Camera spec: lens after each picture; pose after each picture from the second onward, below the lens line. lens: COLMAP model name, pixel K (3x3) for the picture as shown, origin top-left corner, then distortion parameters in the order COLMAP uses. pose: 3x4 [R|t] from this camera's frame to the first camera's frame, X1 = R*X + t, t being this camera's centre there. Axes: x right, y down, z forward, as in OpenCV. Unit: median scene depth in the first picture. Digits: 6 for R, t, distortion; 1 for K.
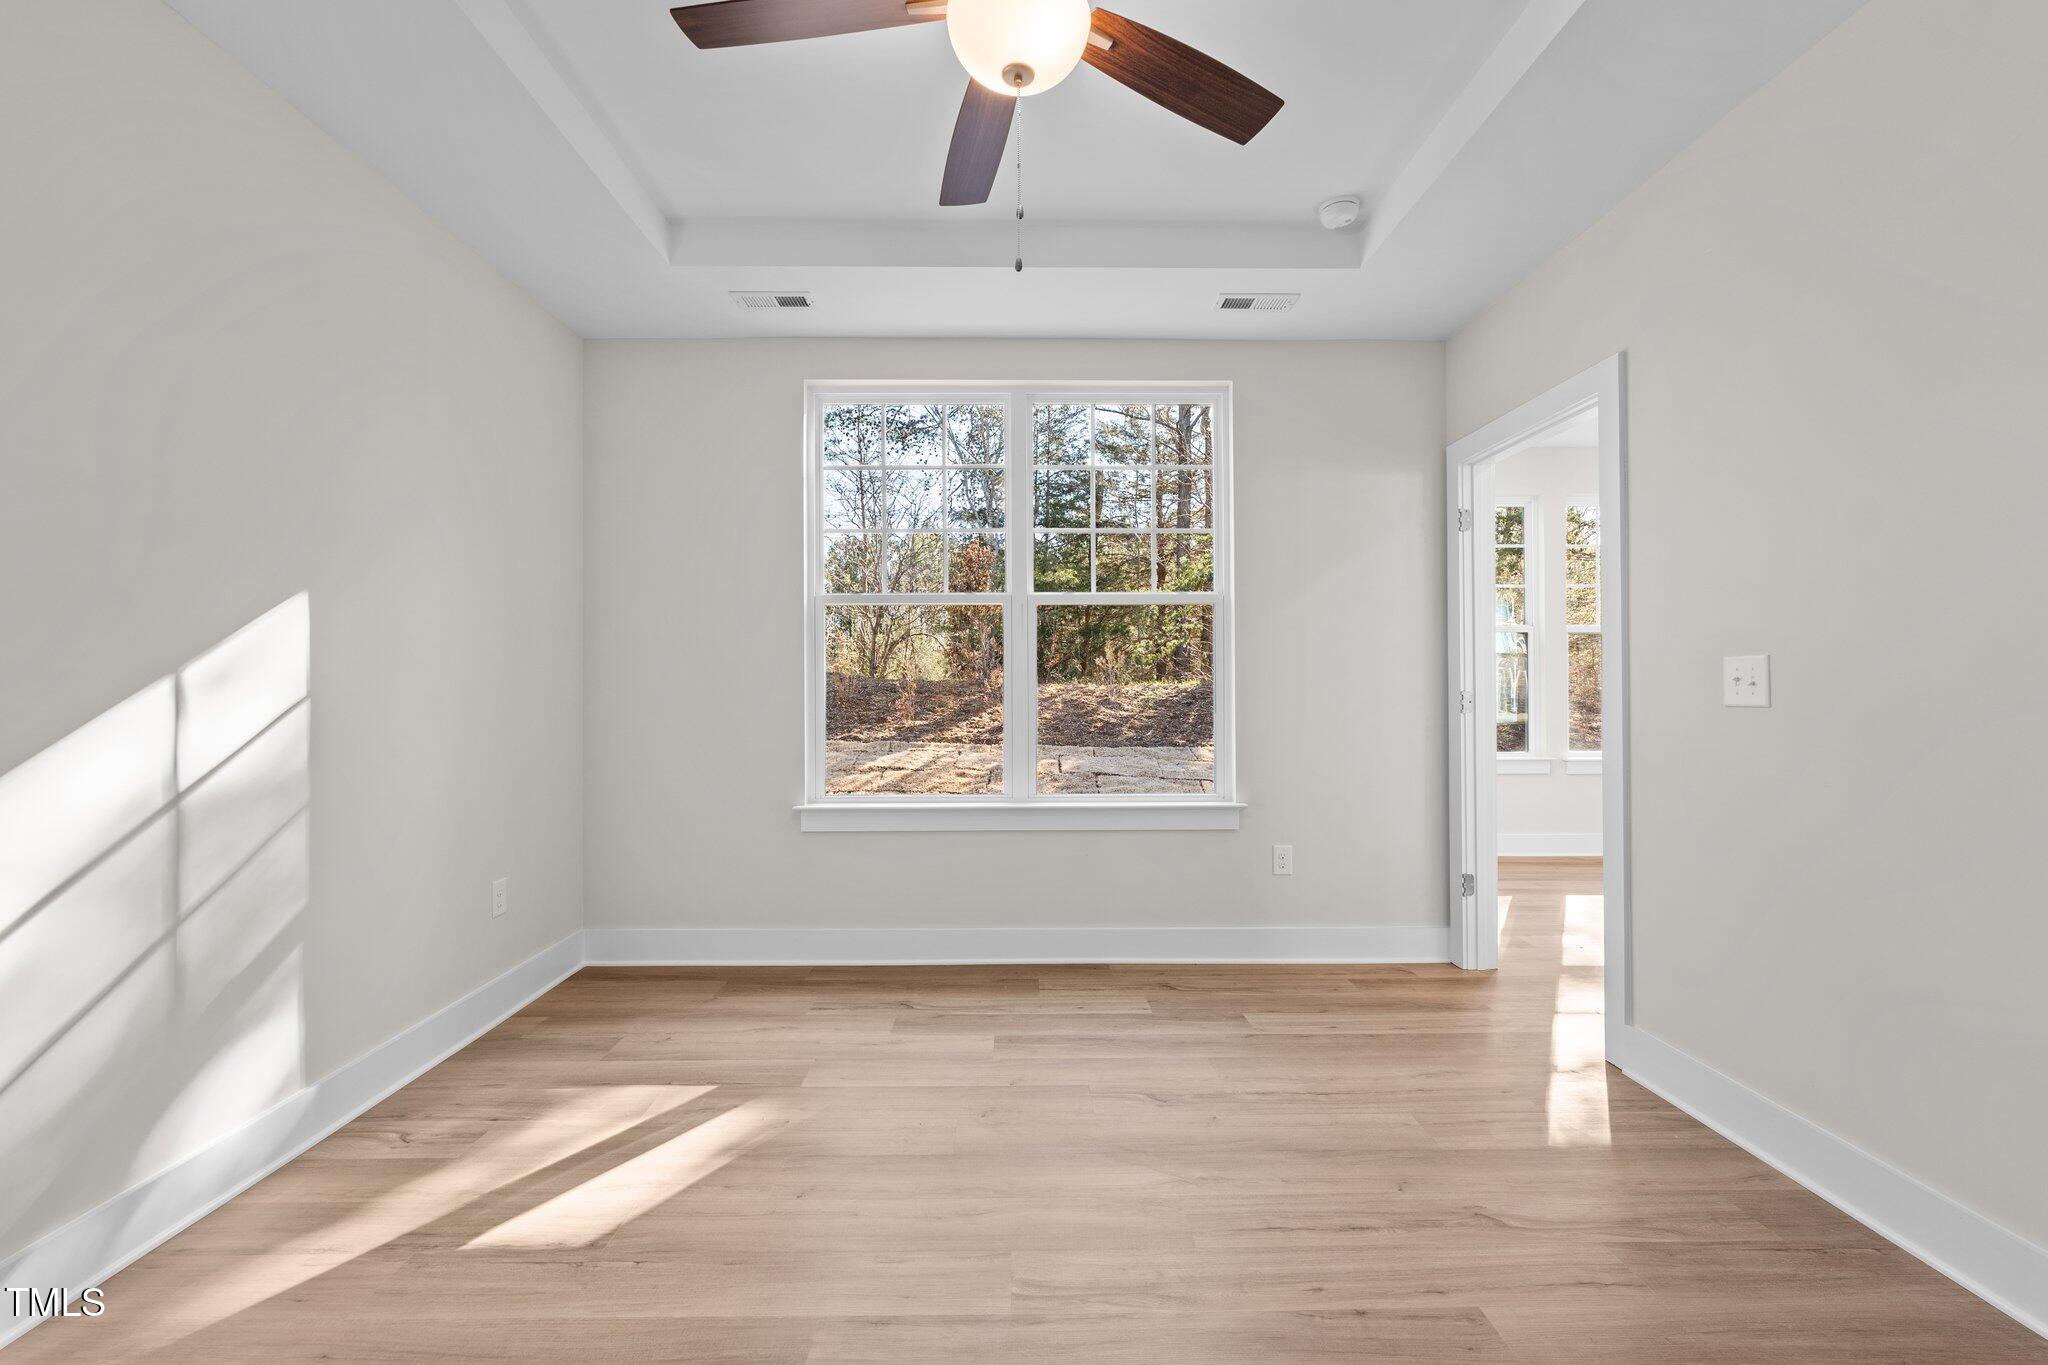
lens RADIAL K [[835.7, 0, 1019.9], [0, 835.7, 685.2], [0, 0, 1]] dist [0.001585, 0.000079]
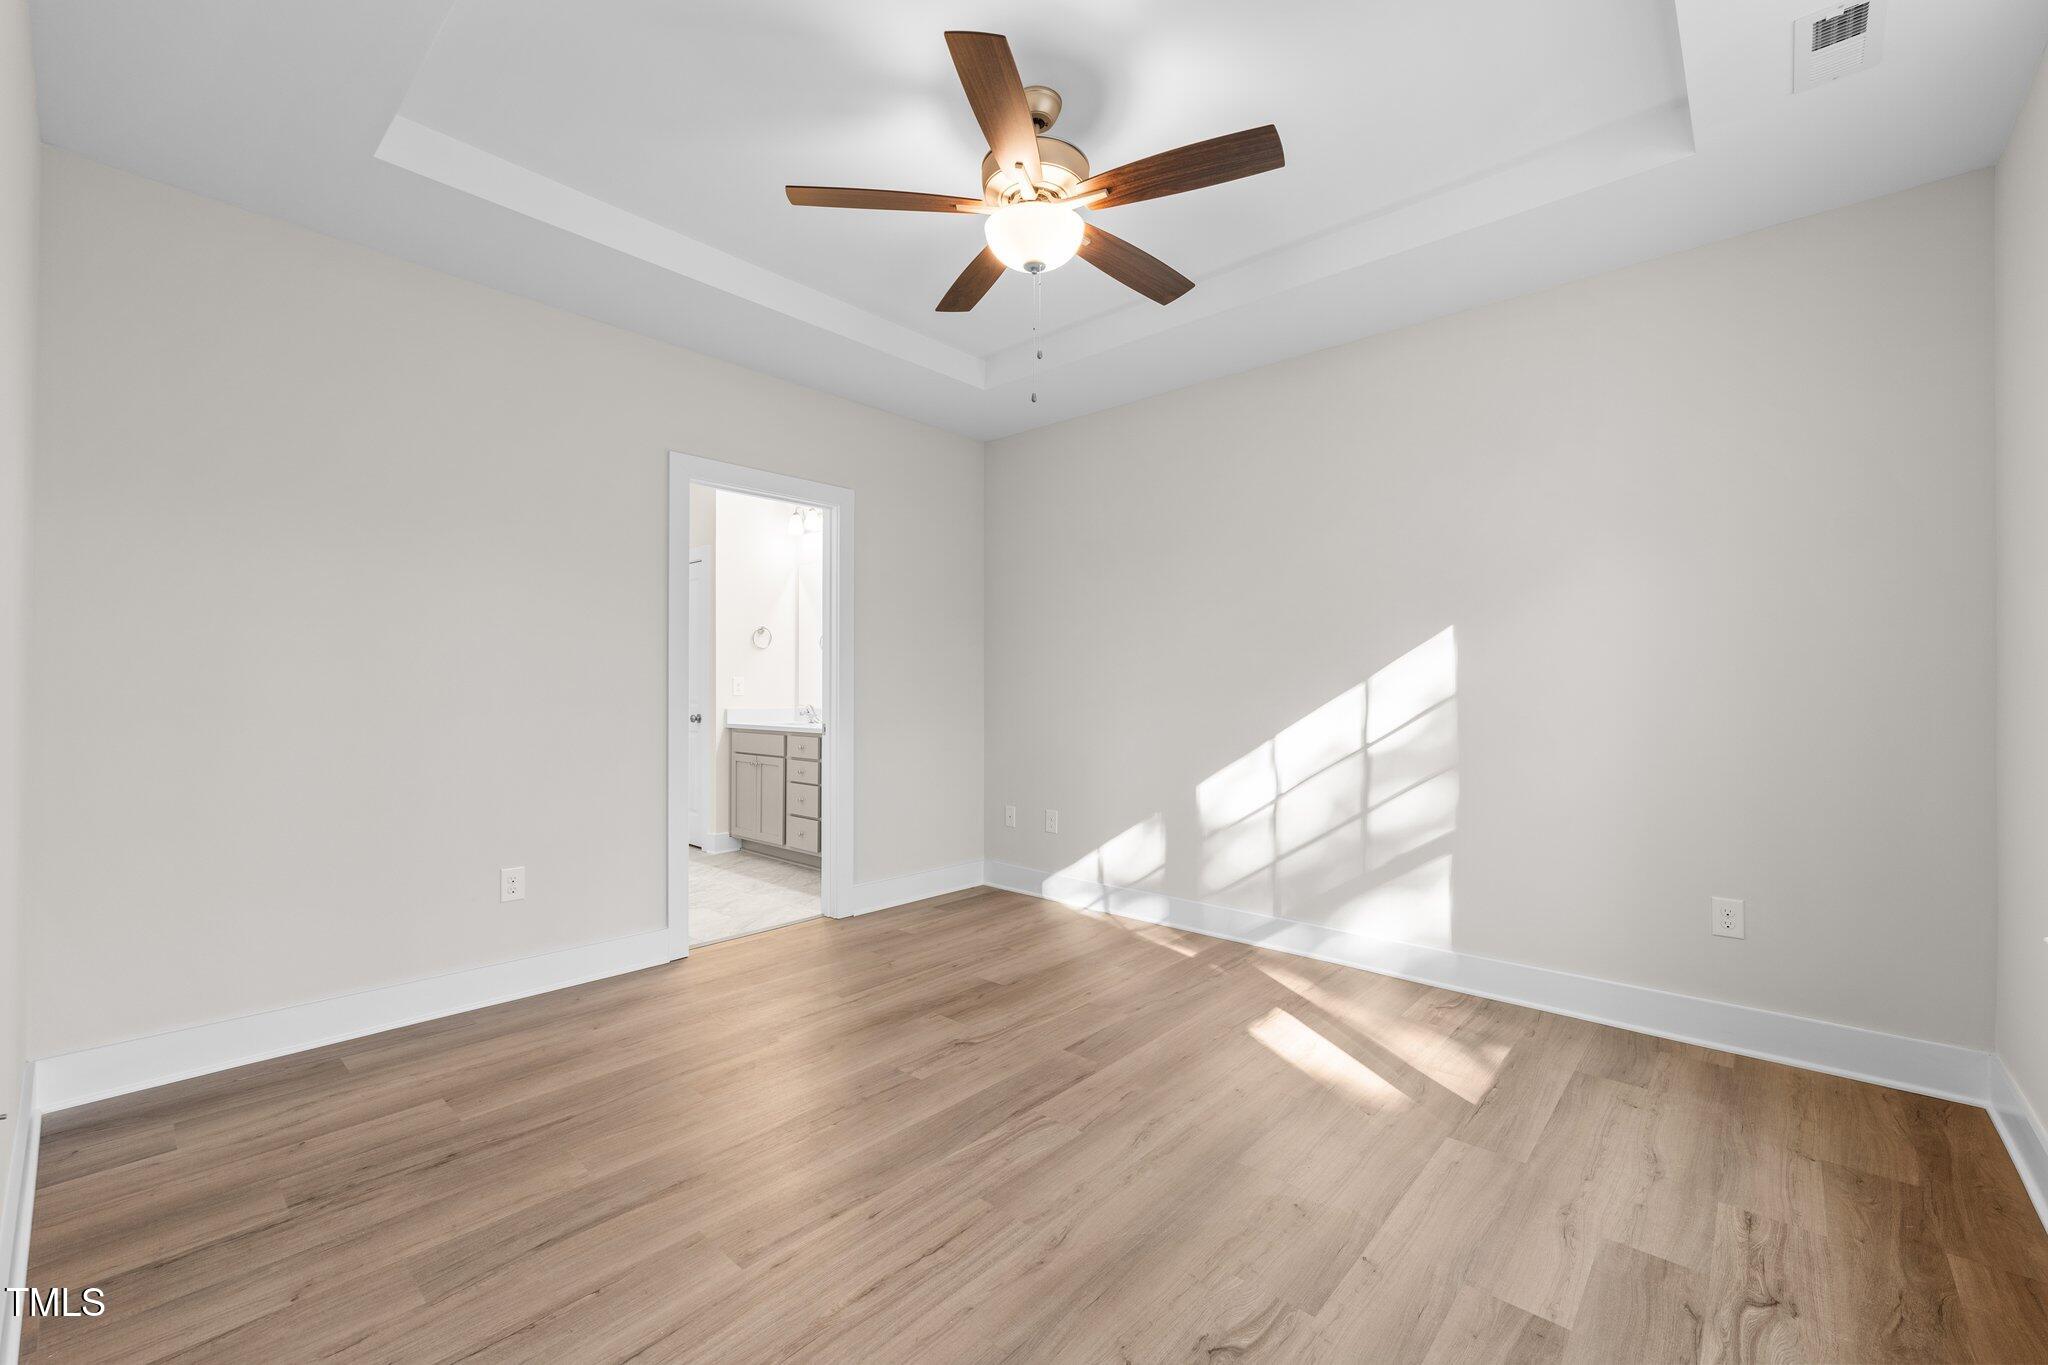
lens RADIAL K [[835.7, 0, 1019.9], [0, 835.7, 685.2], [0, 0, 1]] dist [0.001585, 0.000079]
pose [[-0.674149, -0.001721, -0.738593, 0.810103], [0.002267, 0.999988, -0.004400, 0.001953], [0.738592, -0.004641, -0.674137, 1.460352]]
